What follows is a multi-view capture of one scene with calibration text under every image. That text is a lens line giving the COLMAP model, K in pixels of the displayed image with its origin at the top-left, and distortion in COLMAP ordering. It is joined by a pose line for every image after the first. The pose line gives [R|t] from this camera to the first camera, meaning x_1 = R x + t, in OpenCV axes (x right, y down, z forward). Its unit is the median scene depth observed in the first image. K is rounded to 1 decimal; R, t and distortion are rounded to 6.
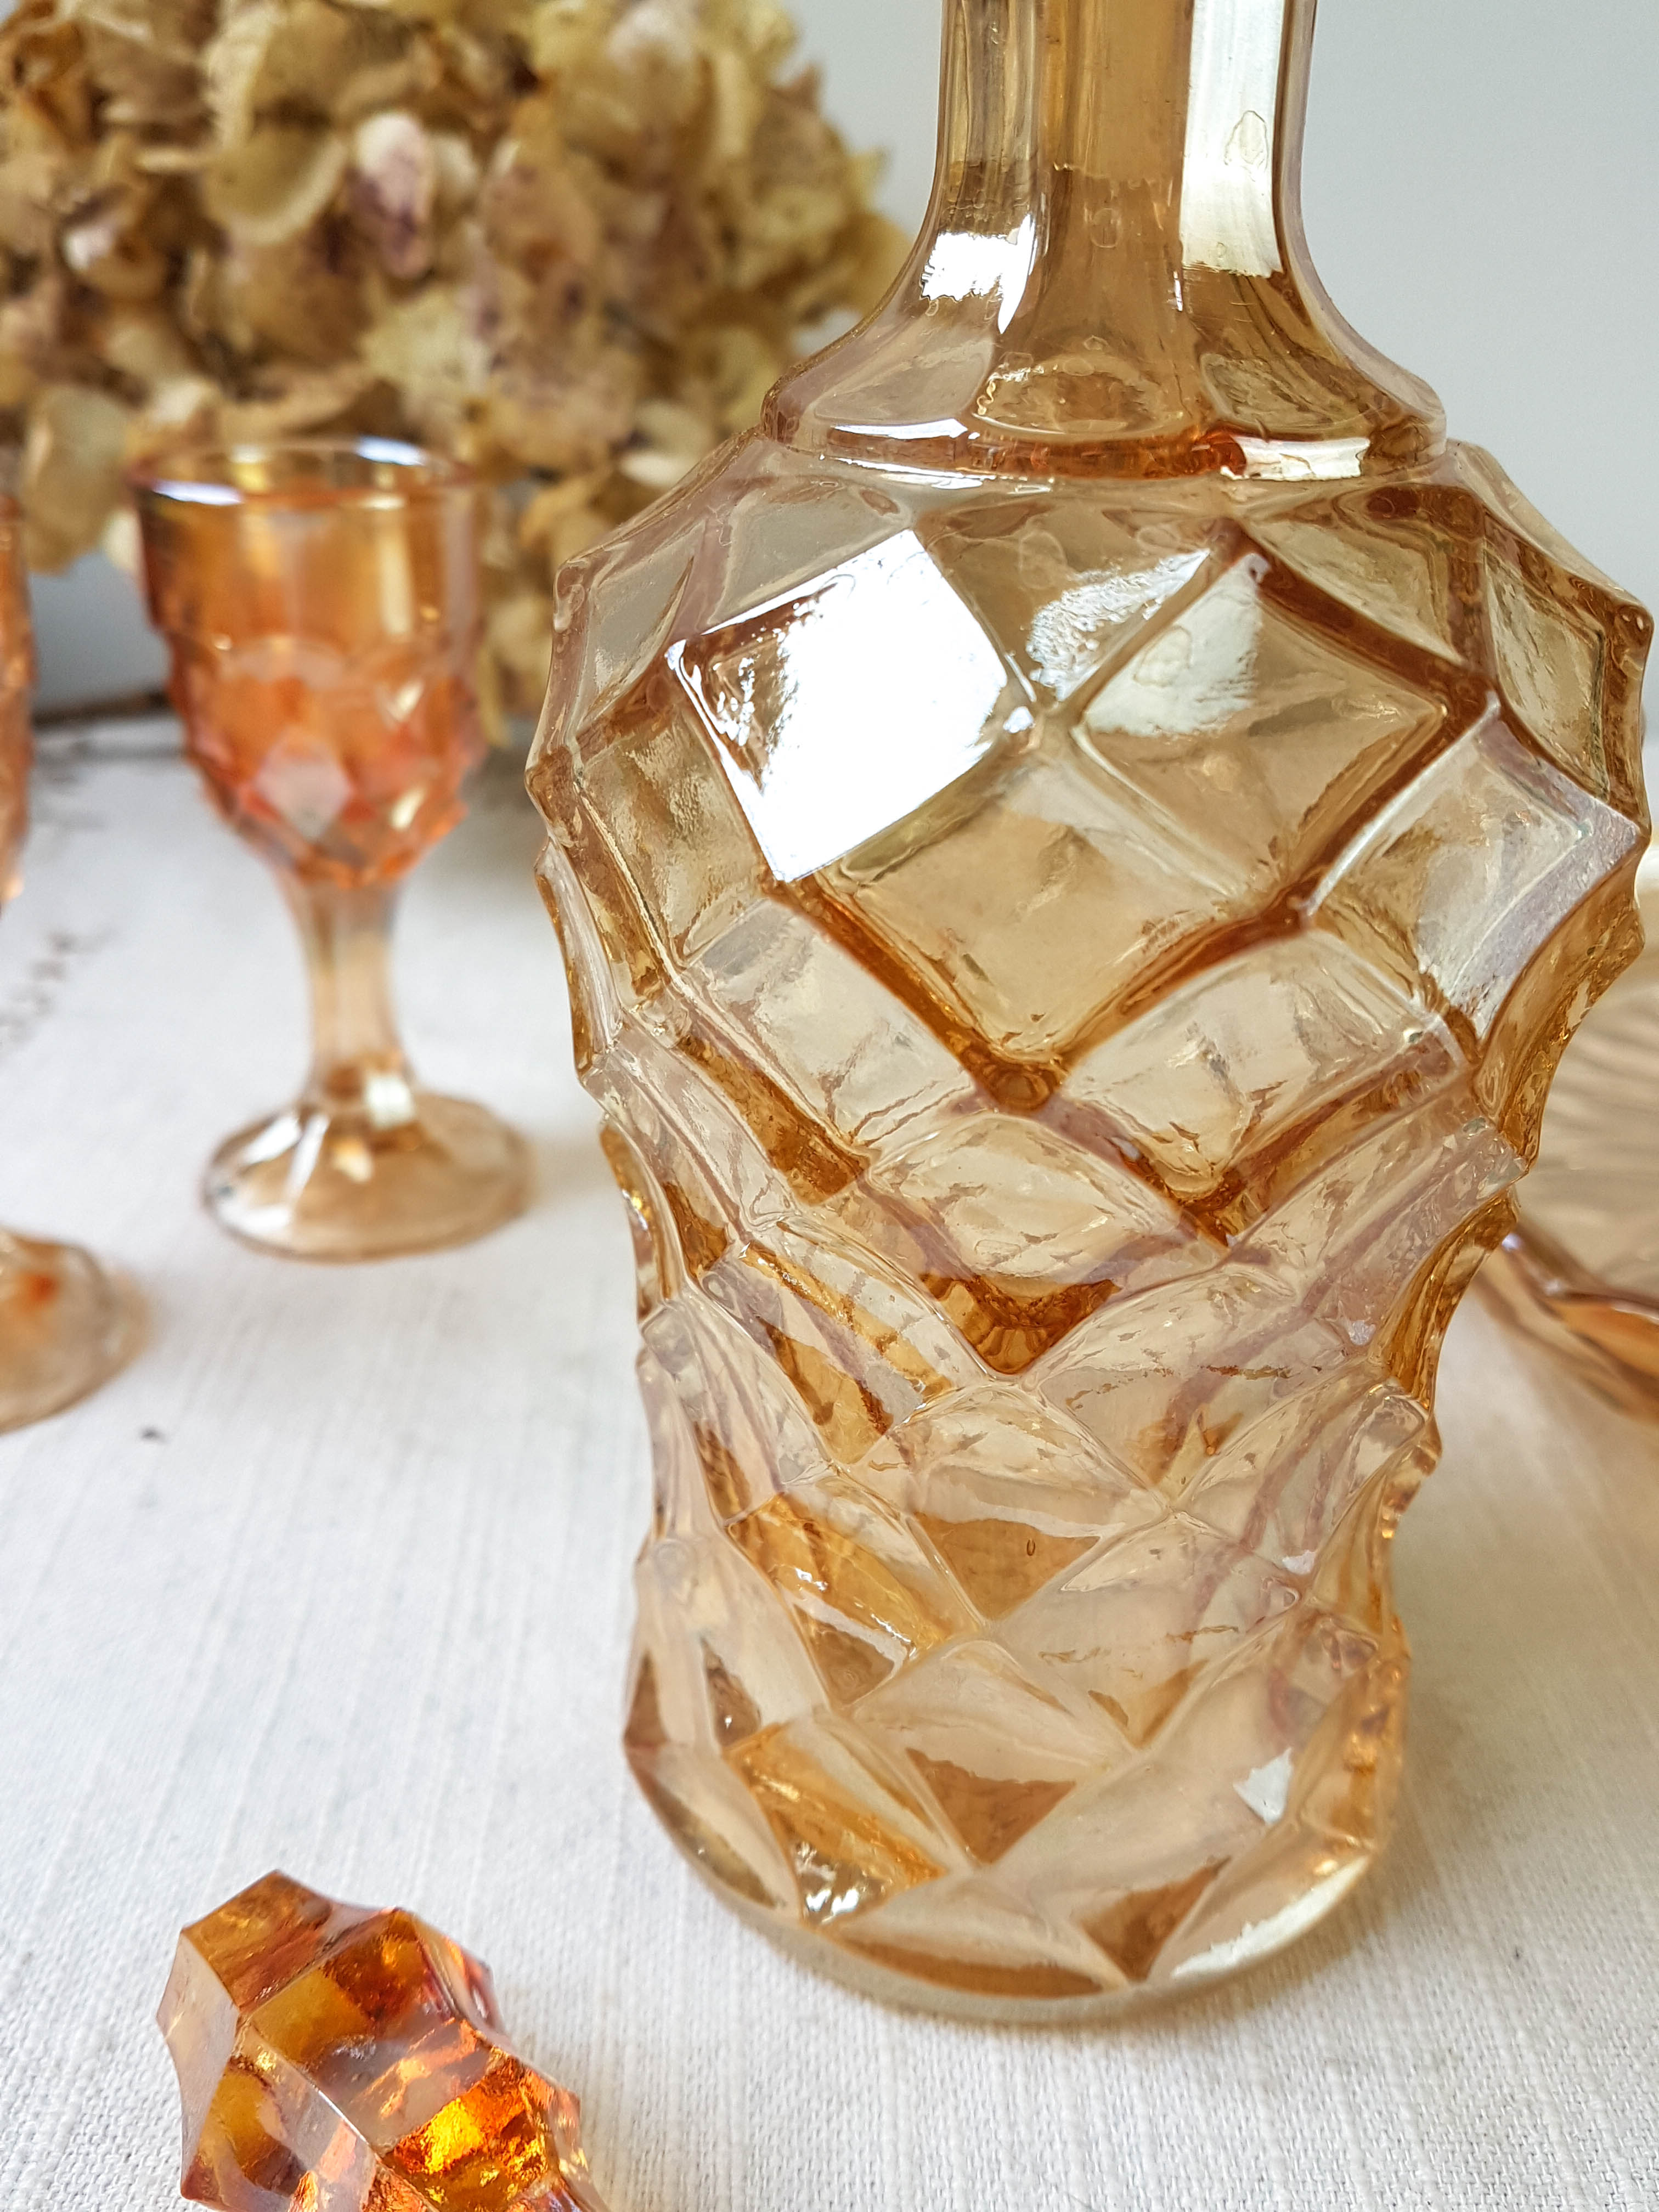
lens RADIAL K [[1942.3, 0, 784.0], [0, 1942.3, 1083.7], [0, 0, 1]] dist [0.260259, -0.599186]
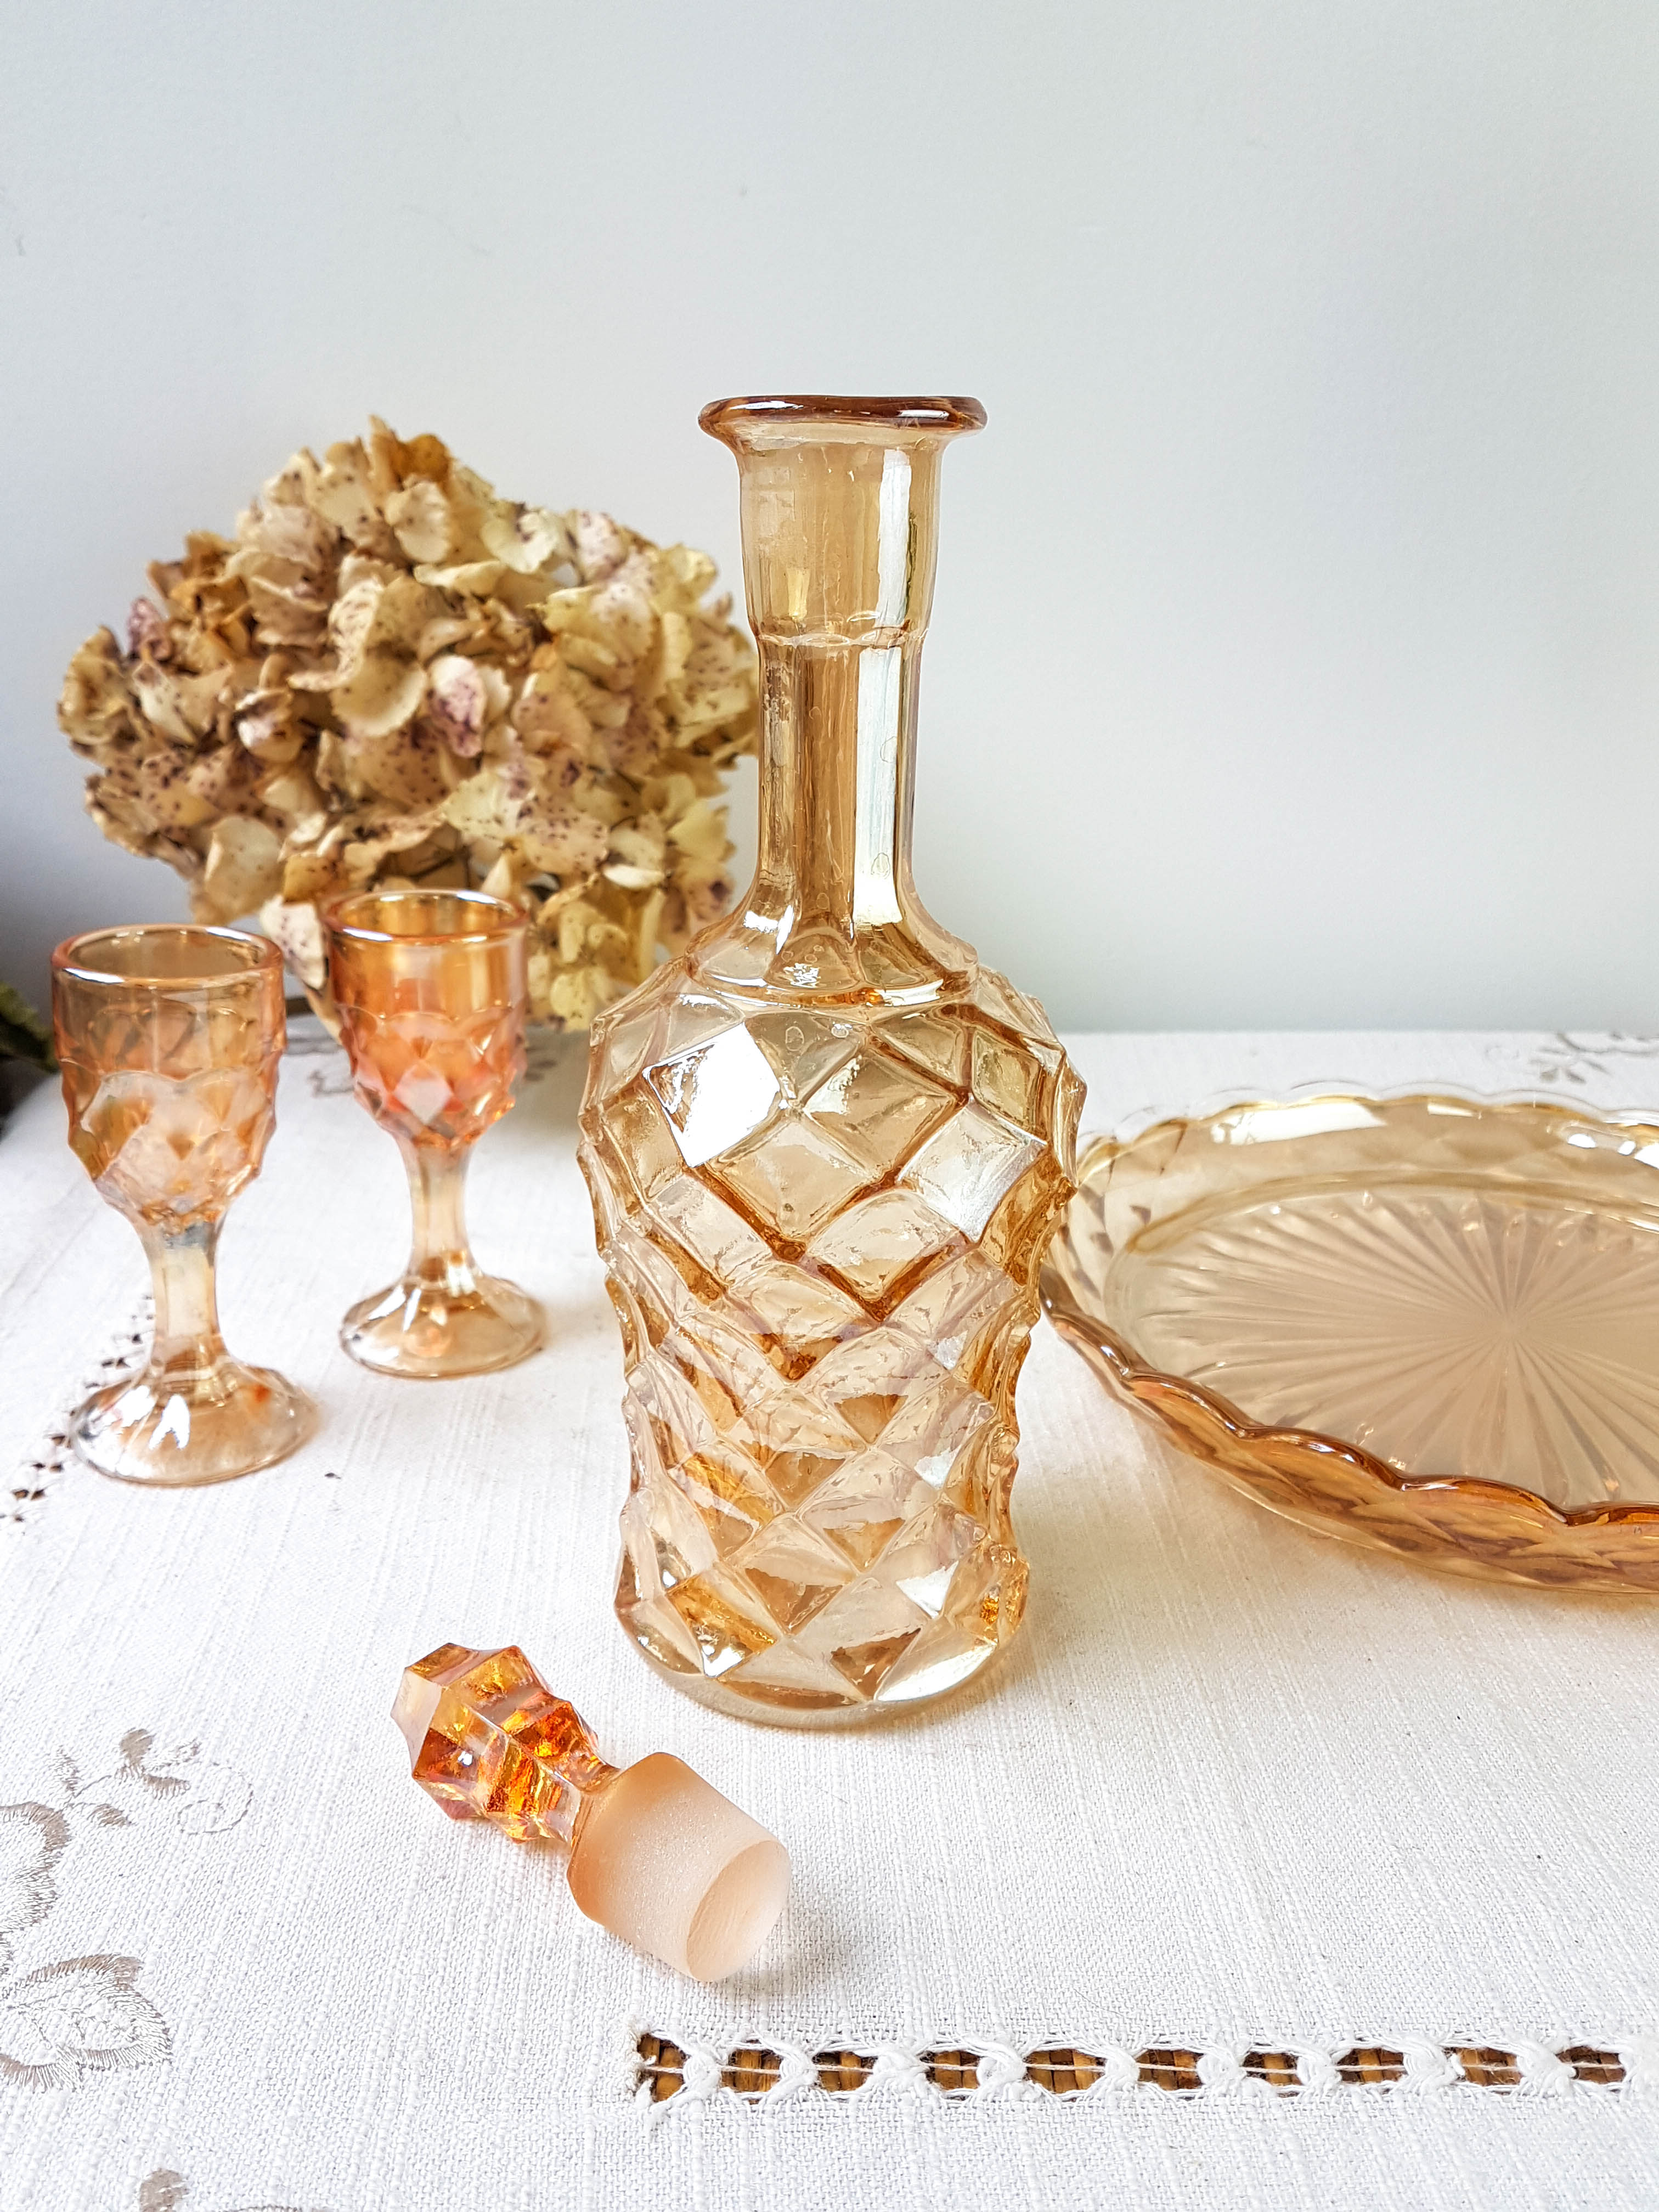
lens RADIAL K [[1857.4, 0, 802.4], [0, 1857.4, 1126.6], [0, 0, 1]] dist [0.266276, -0.569187]
pose [[0.999284, -0.004553, 0.037560, 0.026029], [0.007905, 0.995947, -0.089594, 0.027416], [-0.037000, 0.089827, 0.995270, -0.657406]]
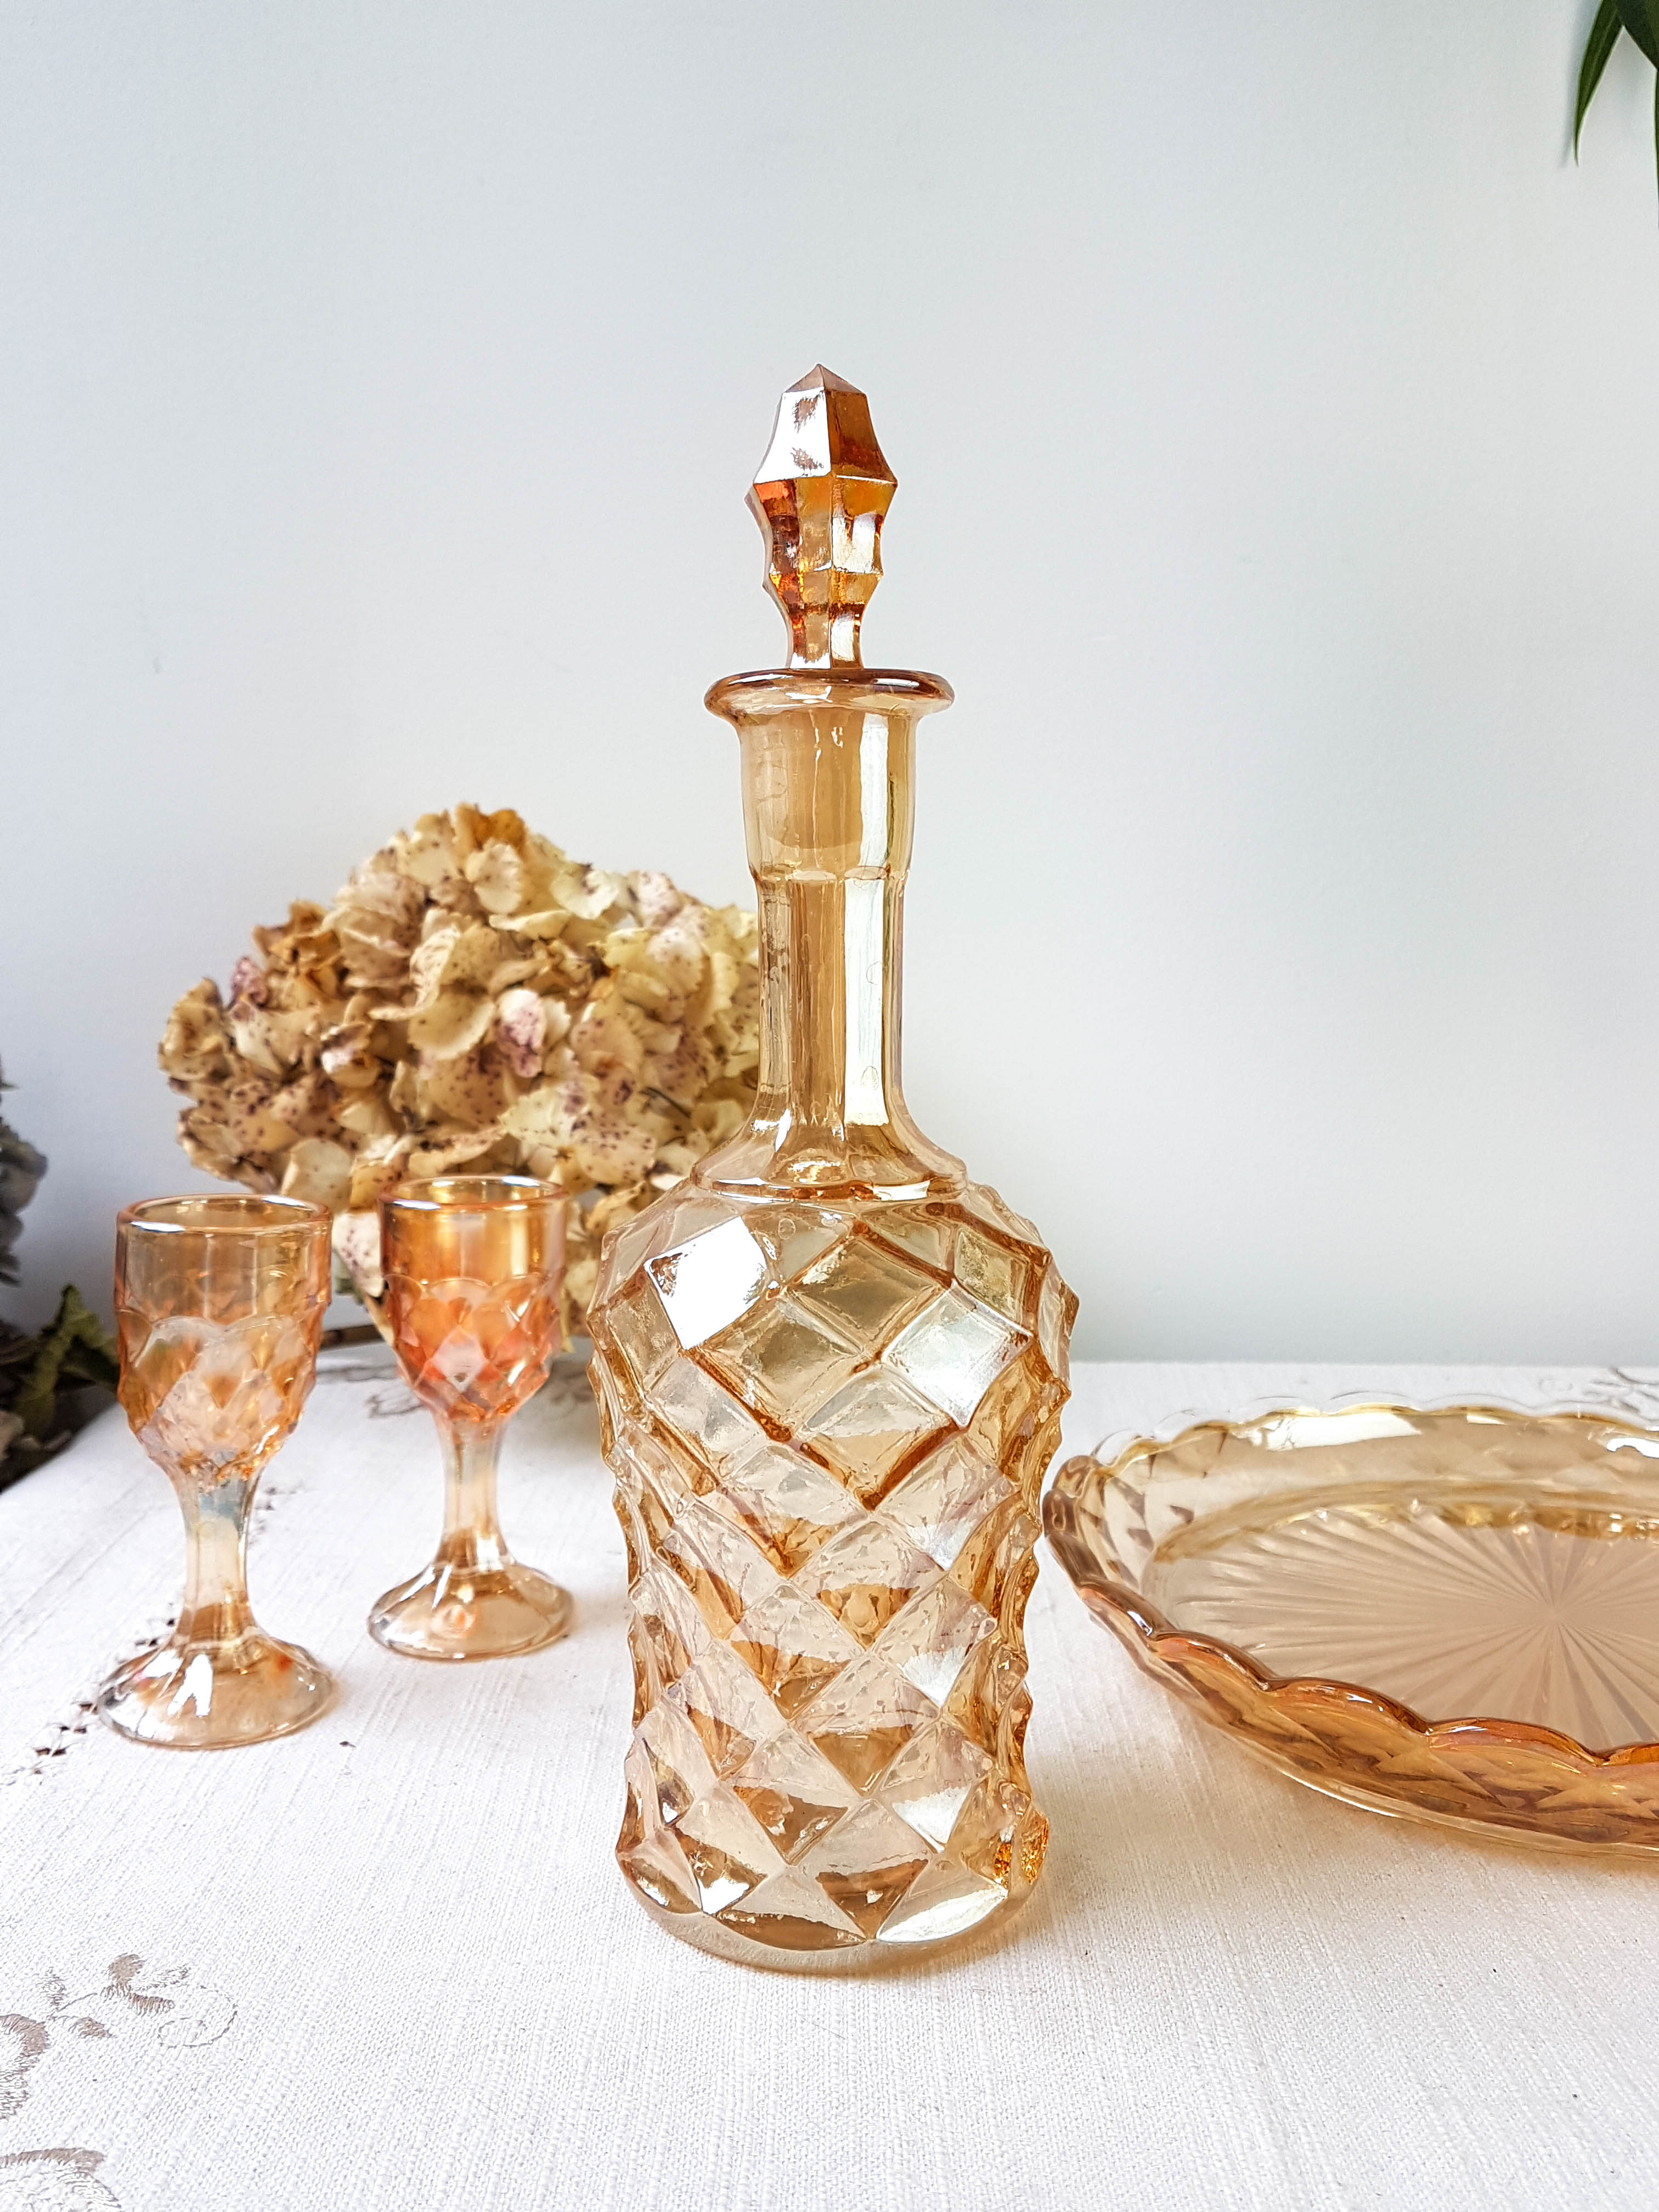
lens RADIAL K [[1875.4, 0, 805.7], [0, 1875.4, 1104.2], [0, 0, 1]] dist [0.213651, -0.349779]
pose [[0.999938, -0.004901, -0.010018, 0.090651], [0.001351, 0.944871, -0.327440, 0.200014], [0.011071, 0.327406, 0.944819, -0.714704]]
